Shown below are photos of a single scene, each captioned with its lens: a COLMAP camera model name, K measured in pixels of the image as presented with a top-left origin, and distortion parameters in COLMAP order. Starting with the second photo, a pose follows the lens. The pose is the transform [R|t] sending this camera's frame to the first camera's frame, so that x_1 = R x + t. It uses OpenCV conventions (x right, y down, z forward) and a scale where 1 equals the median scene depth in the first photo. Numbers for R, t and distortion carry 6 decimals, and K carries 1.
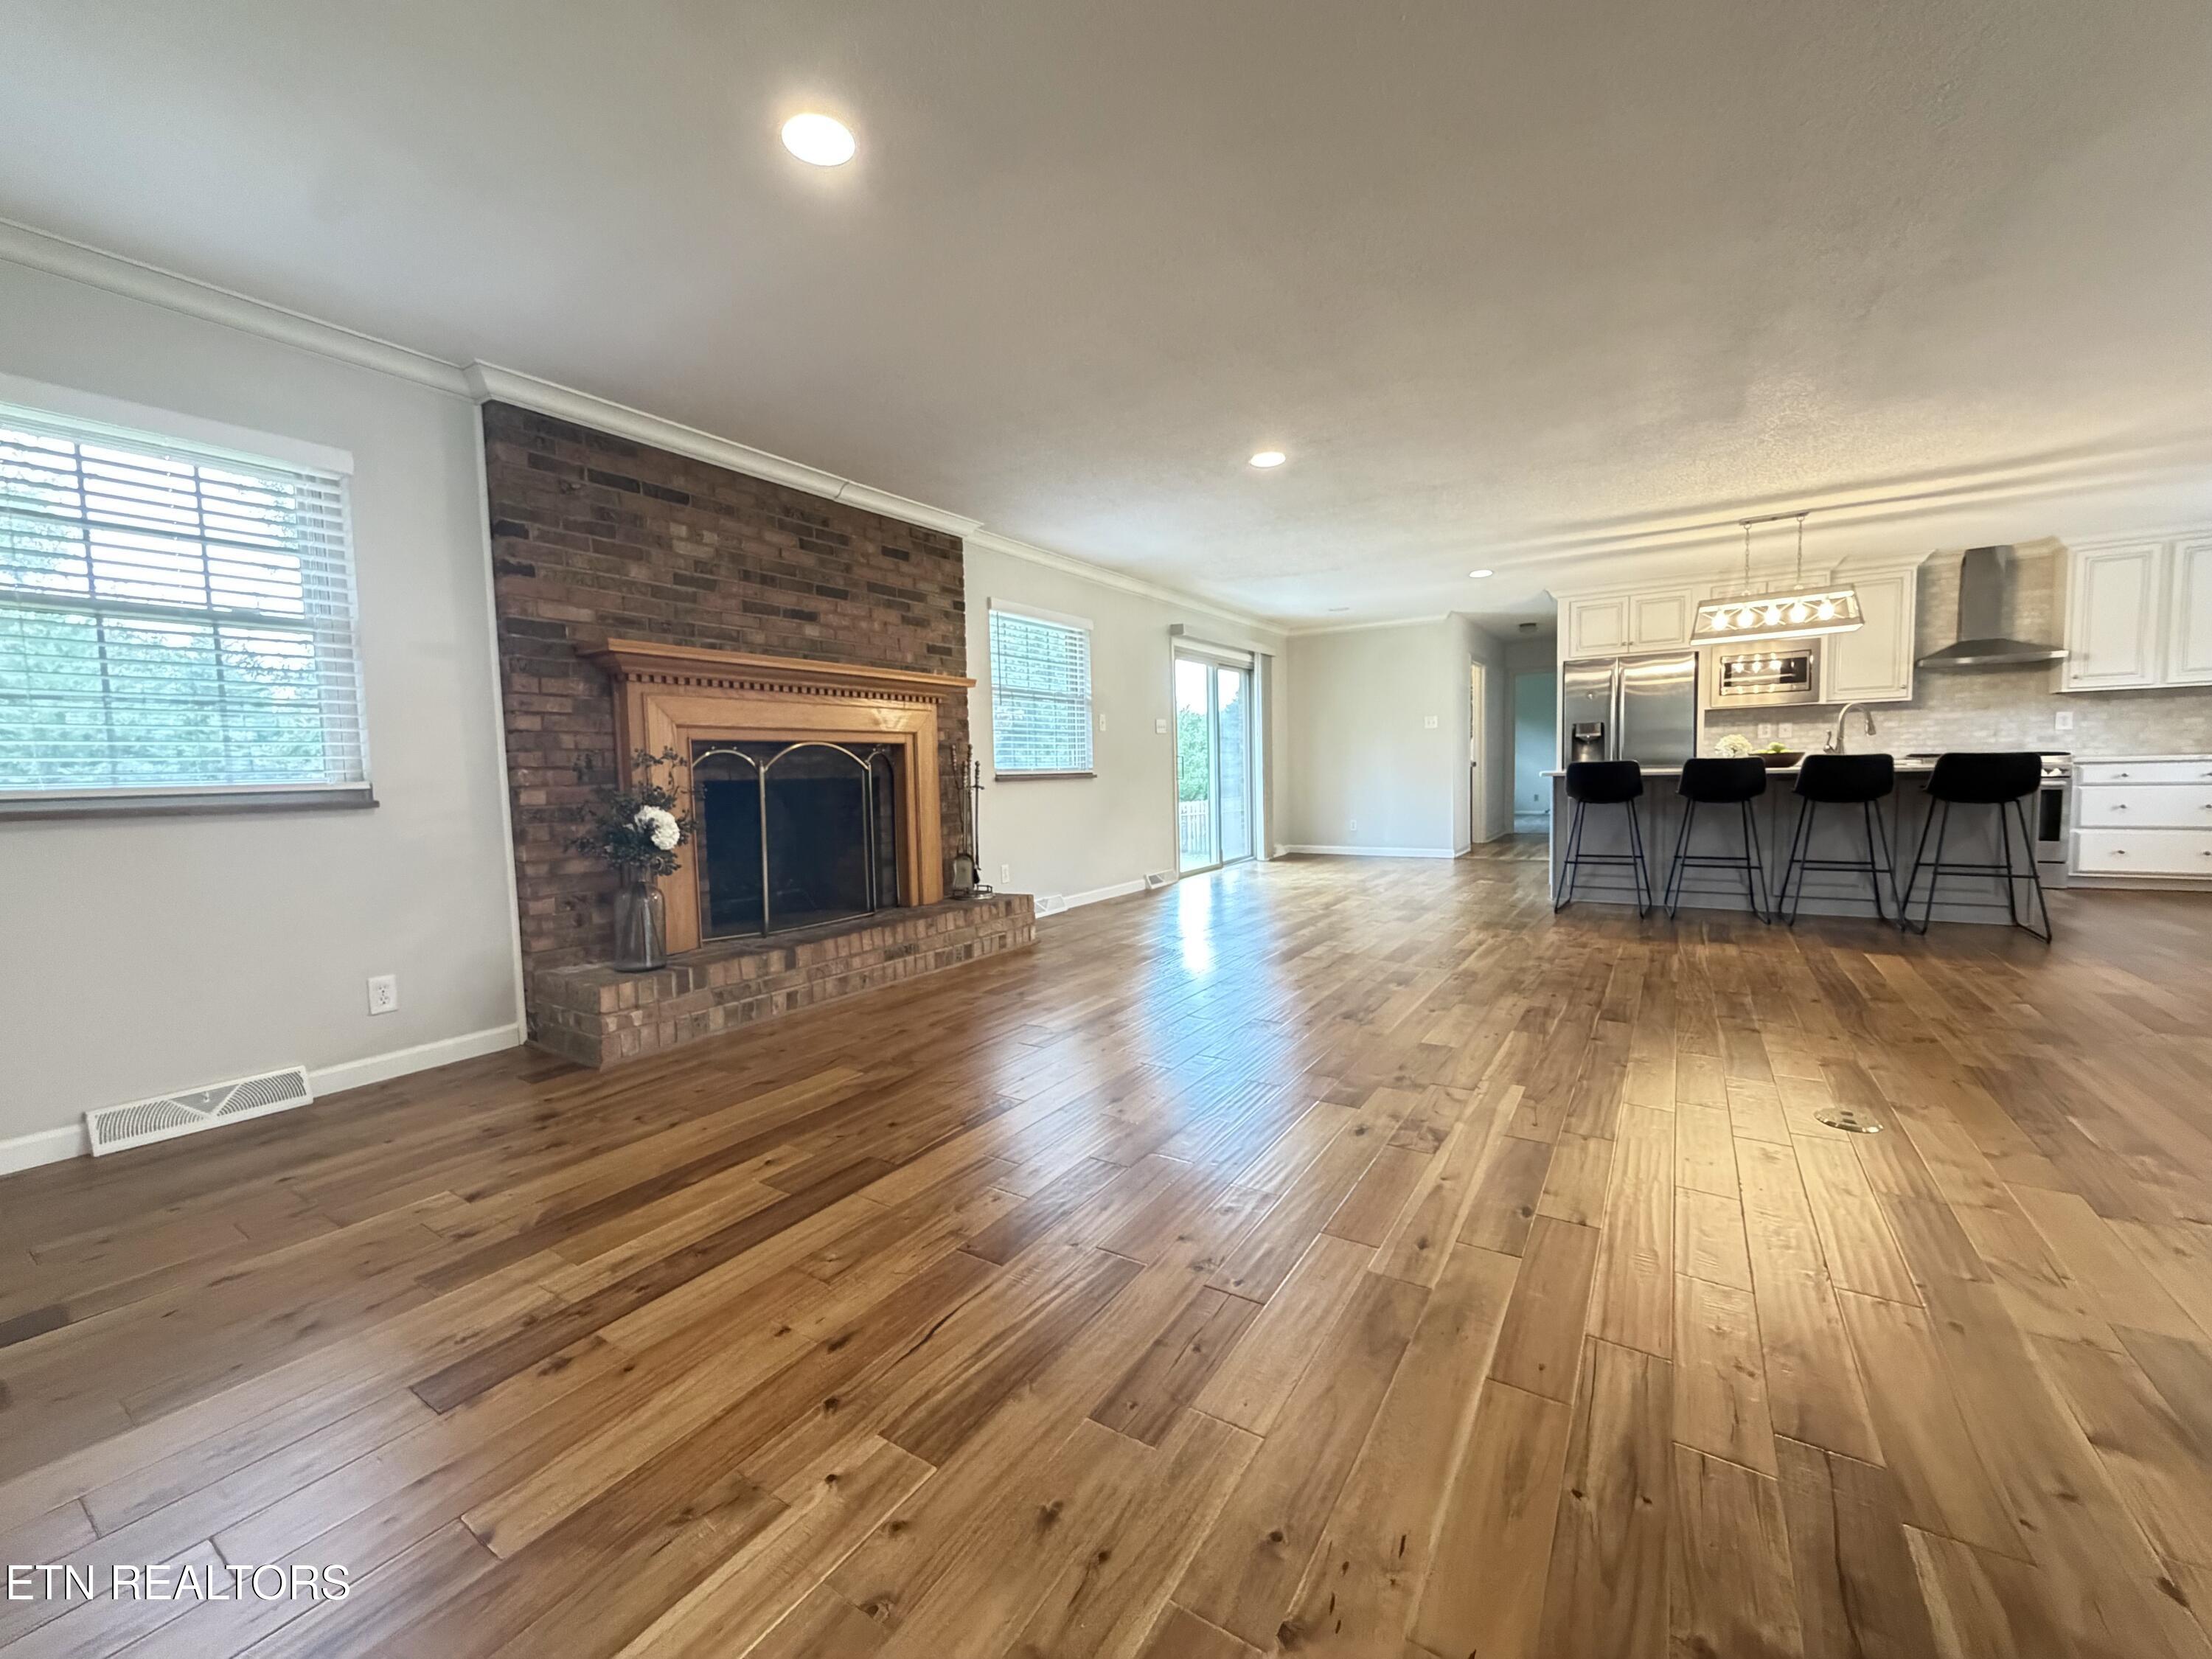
lens RADIAL K [[884.3, 0, 1098.7], [0, 884.3, 830.2], [0, 0, 1]] dist [-0.000588, 0.000473]
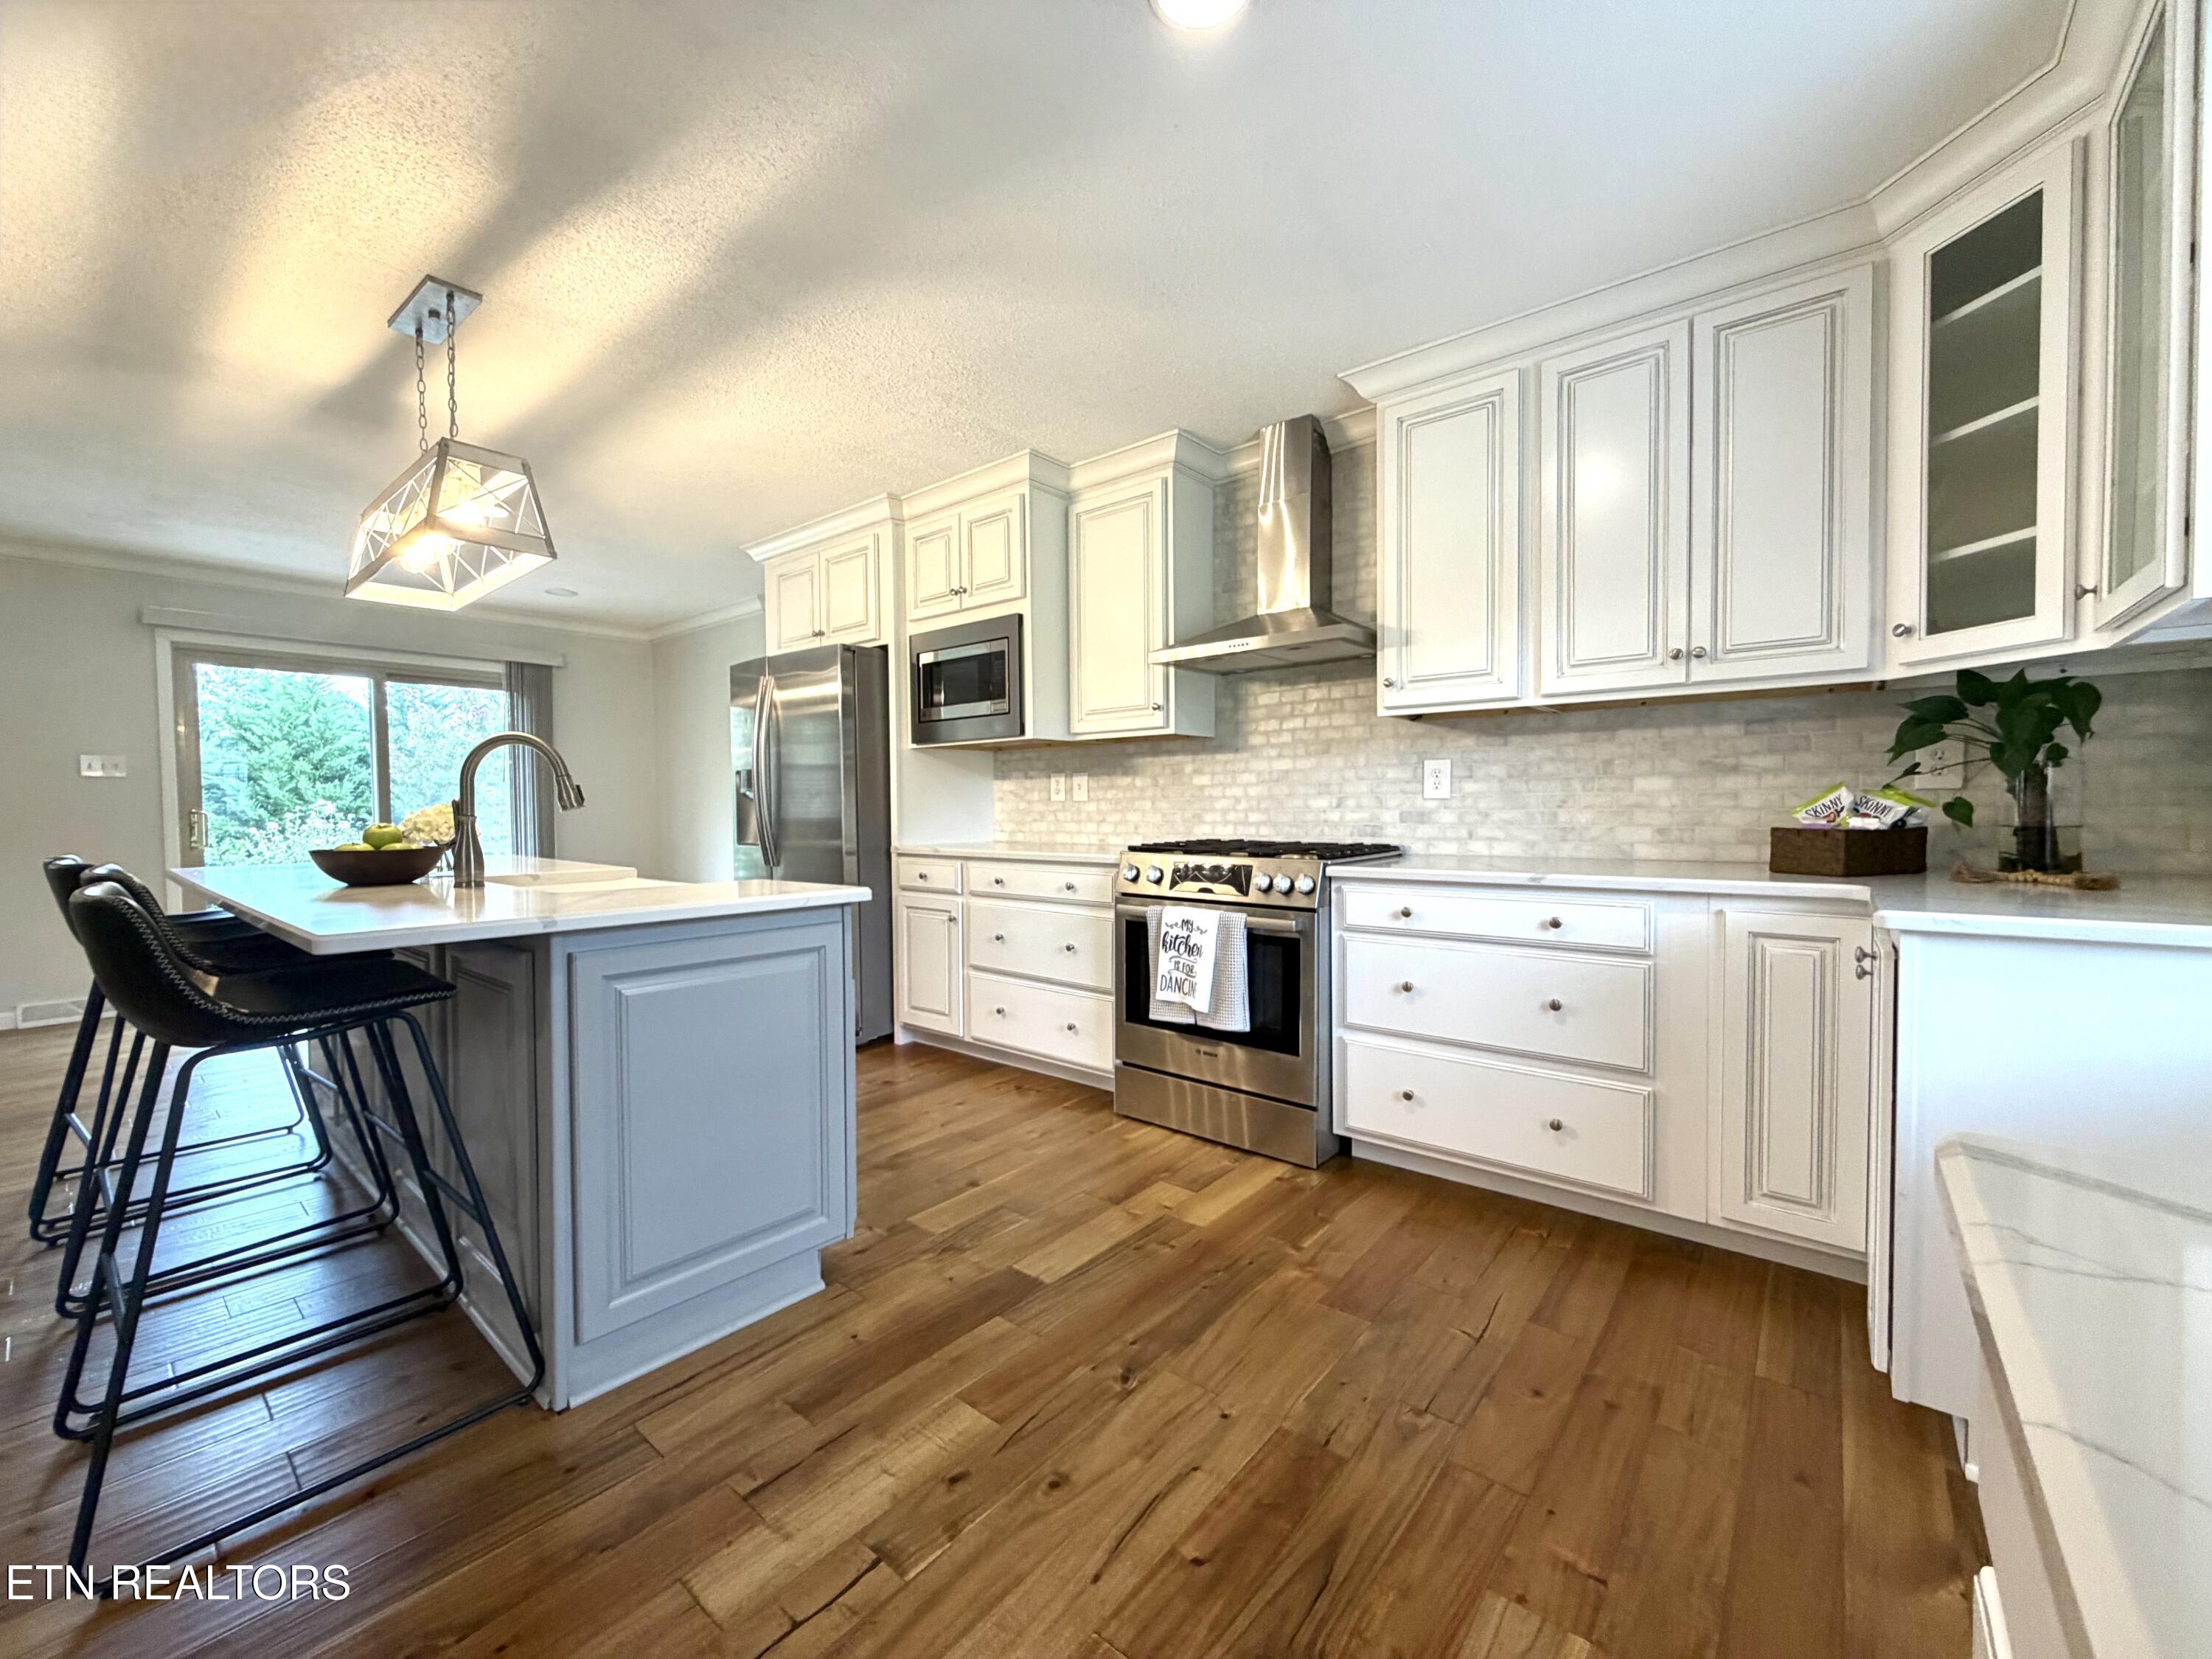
lens RADIAL K [[886.9, 0, 1097.4], [0, 886.9, 829.9], [0, 0, 1]] dist [-0.000239, 0.000282]
pose [[0.992836, 0.020650, -0.117686, 1.281160], [-0.025492, 0.998883, -0.039786, -0.097691], [0.116733, 0.042501, 0.992254, 0.682073]]
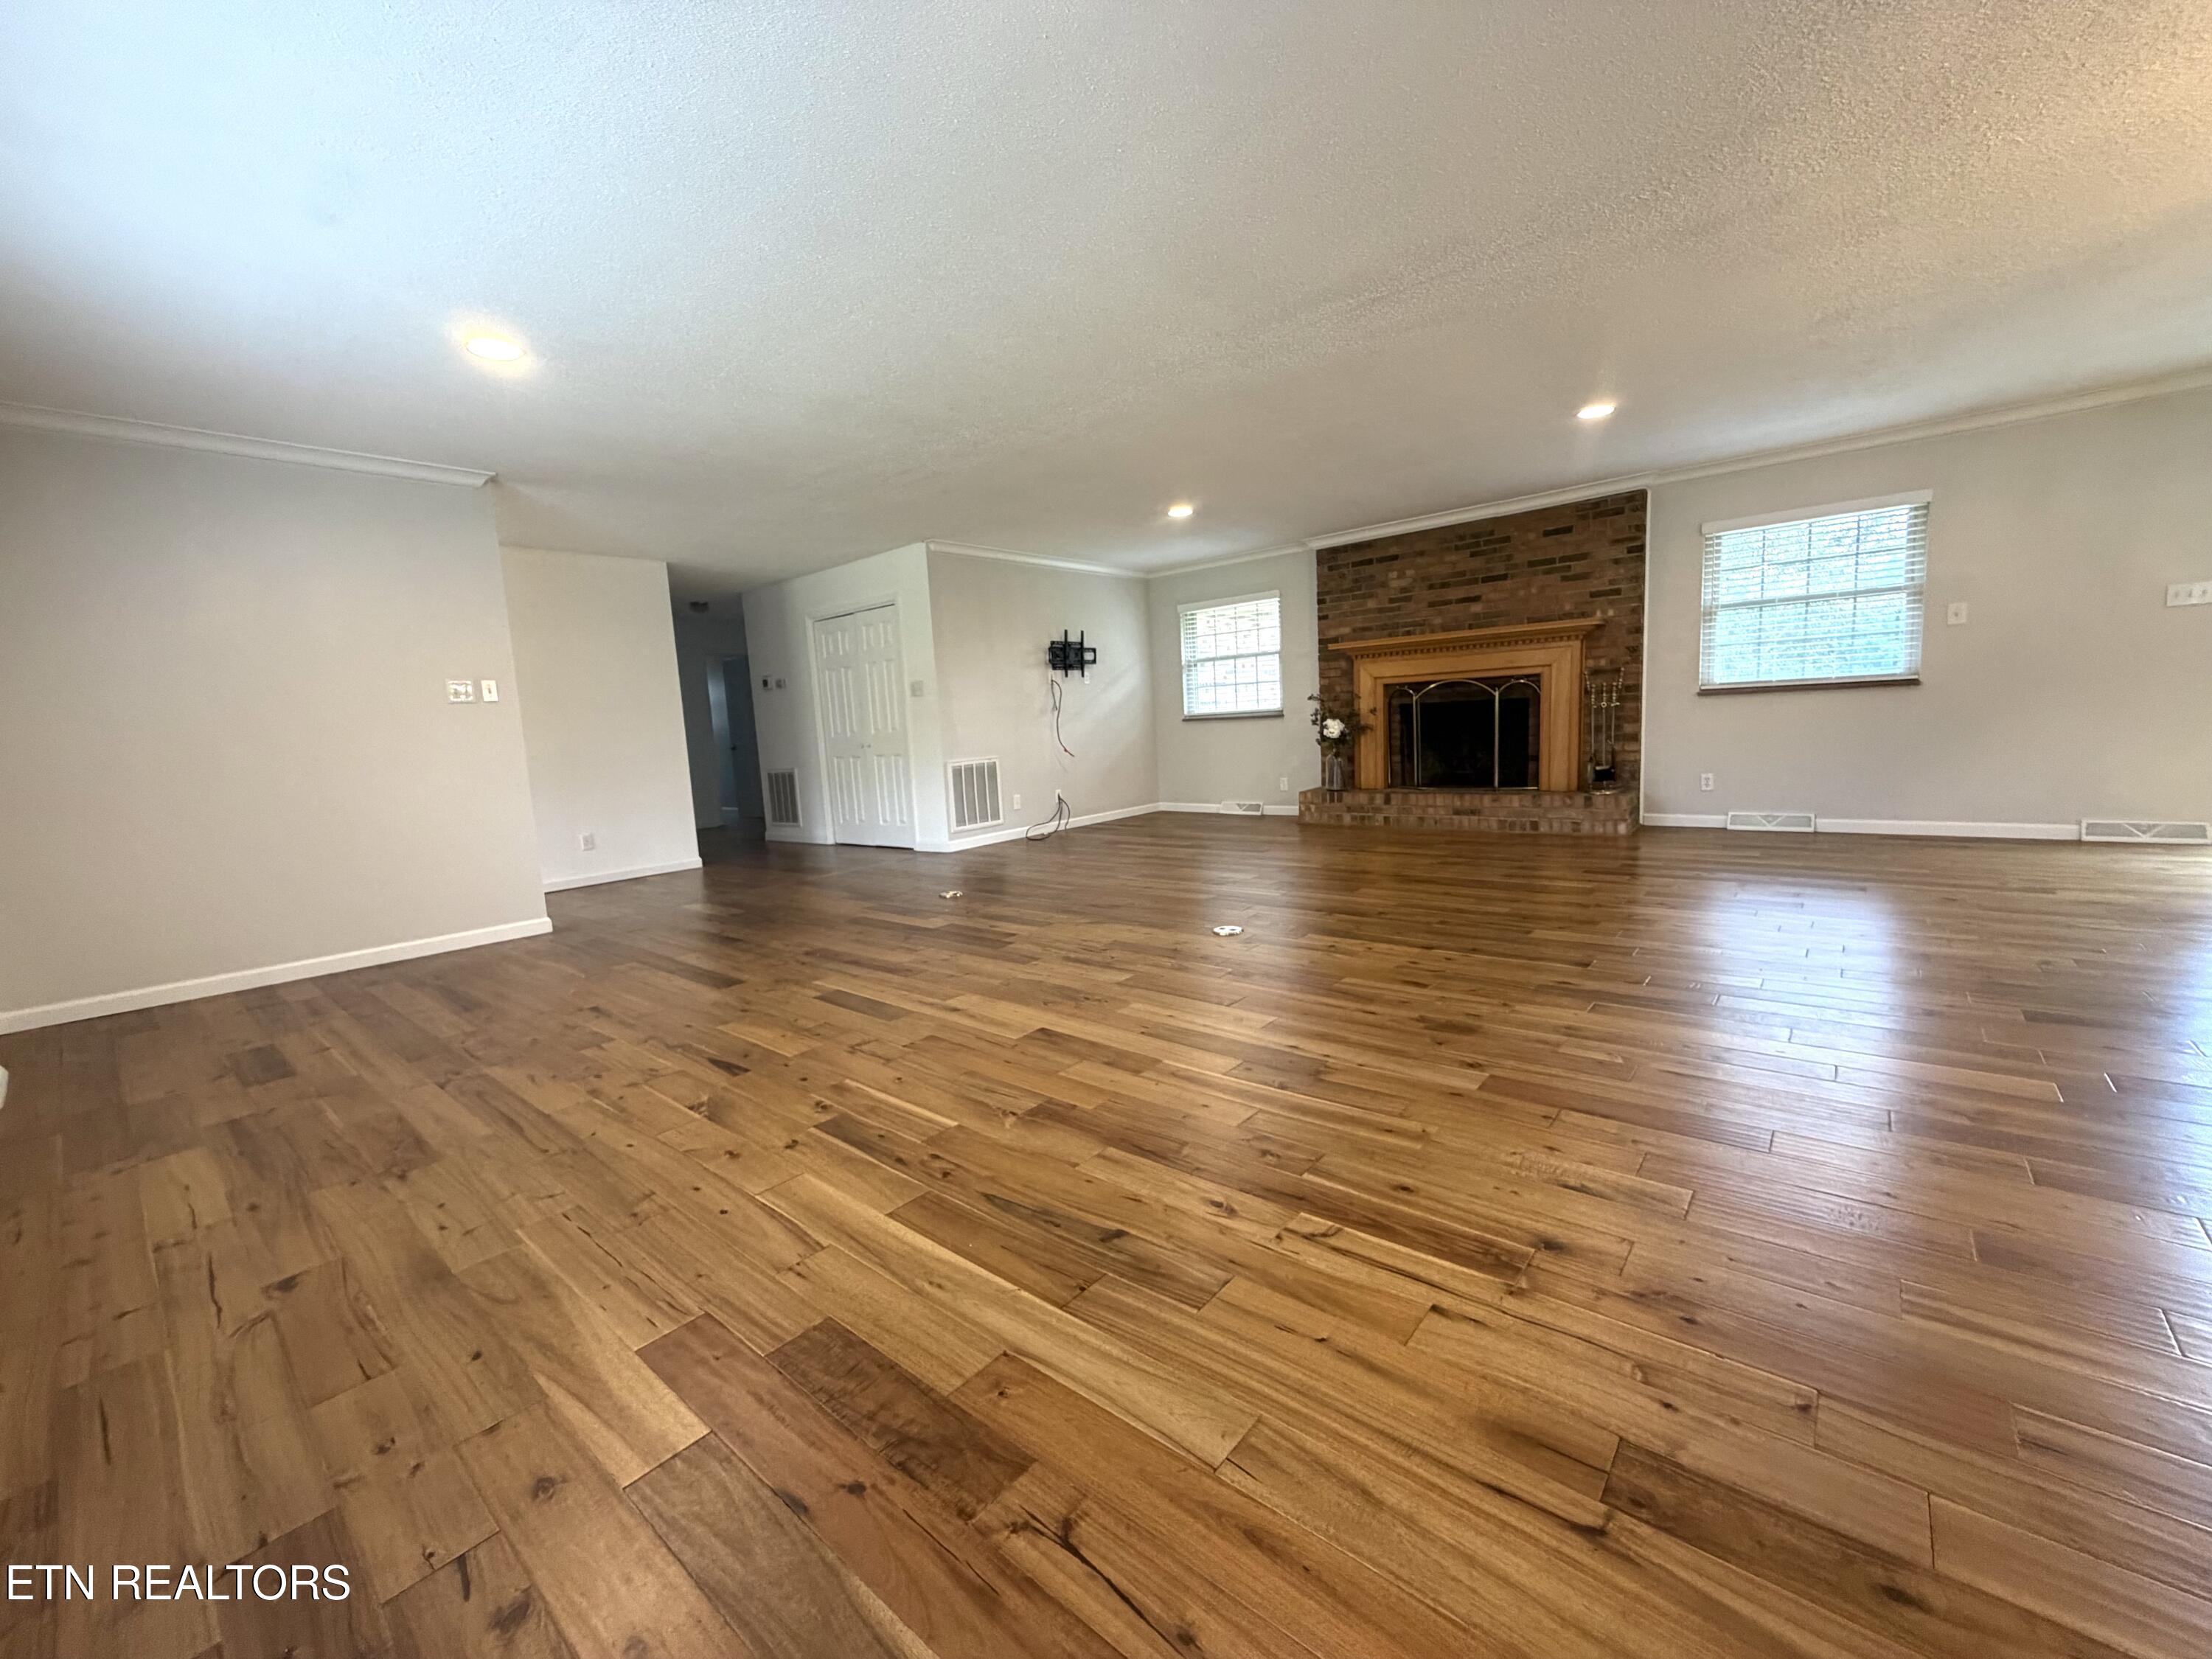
lens RADIAL K [[884.3, 0, 1098.7], [0, 884.3, 830.2], [0, 0, 1]] dist [-0.000588, 0.000473]
pose [[-0.122203, 0.154710, -0.980373, 1.219968], [-0.010814, 0.987510, 0.157184, -0.062494], [0.992446, 0.029810, -0.119004, 0.457688]]
